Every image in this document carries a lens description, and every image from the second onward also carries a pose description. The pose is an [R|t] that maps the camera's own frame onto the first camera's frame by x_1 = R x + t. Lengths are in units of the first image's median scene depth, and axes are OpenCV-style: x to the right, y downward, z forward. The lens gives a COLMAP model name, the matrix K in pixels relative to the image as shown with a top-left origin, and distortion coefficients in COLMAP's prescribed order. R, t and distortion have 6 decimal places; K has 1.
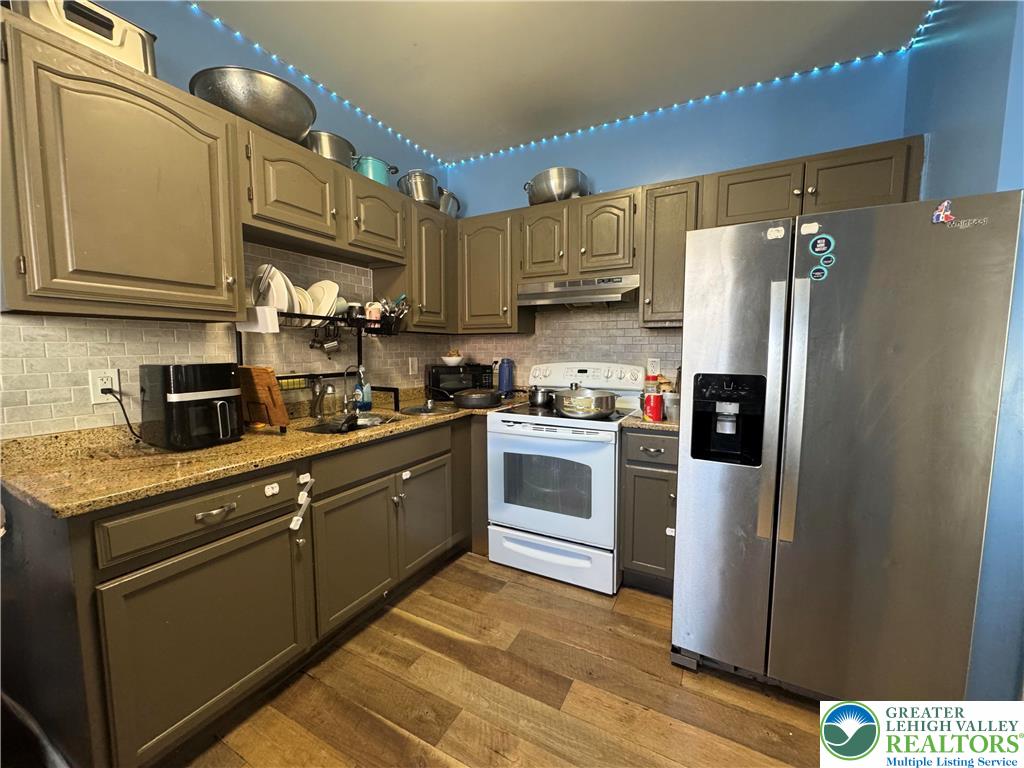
lens RADIAL K [[407.4, 0, 512.0], [0, 407.4, 384.0], [0, 0, 1]] dist [0.000782, -0.000026]
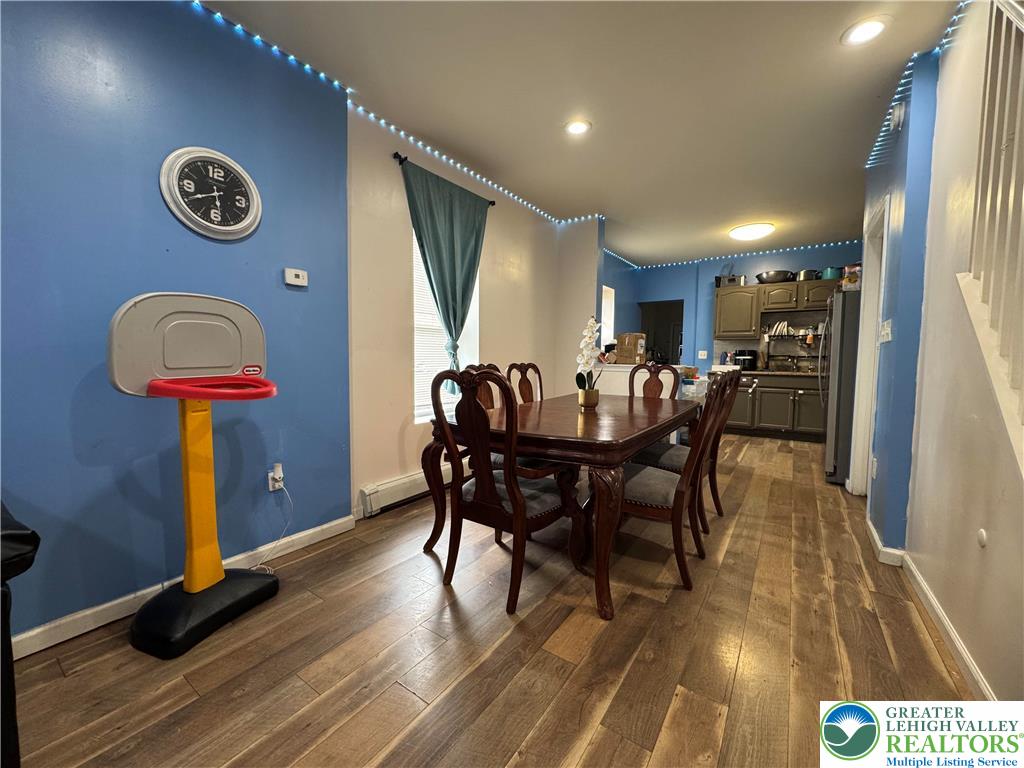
lens RADIAL K [[407.4, 0, 512.0], [0, 407.4, 384.0], [0, 0, 1]] dist [0.000782, -0.000026]
pose [[-0.109458, 0.064133, -0.991920, 3.393380], [-0.101247, 0.992007, 0.075311, 0.207608], [0.988822, 0.108672, -0.102090, -0.810347]]
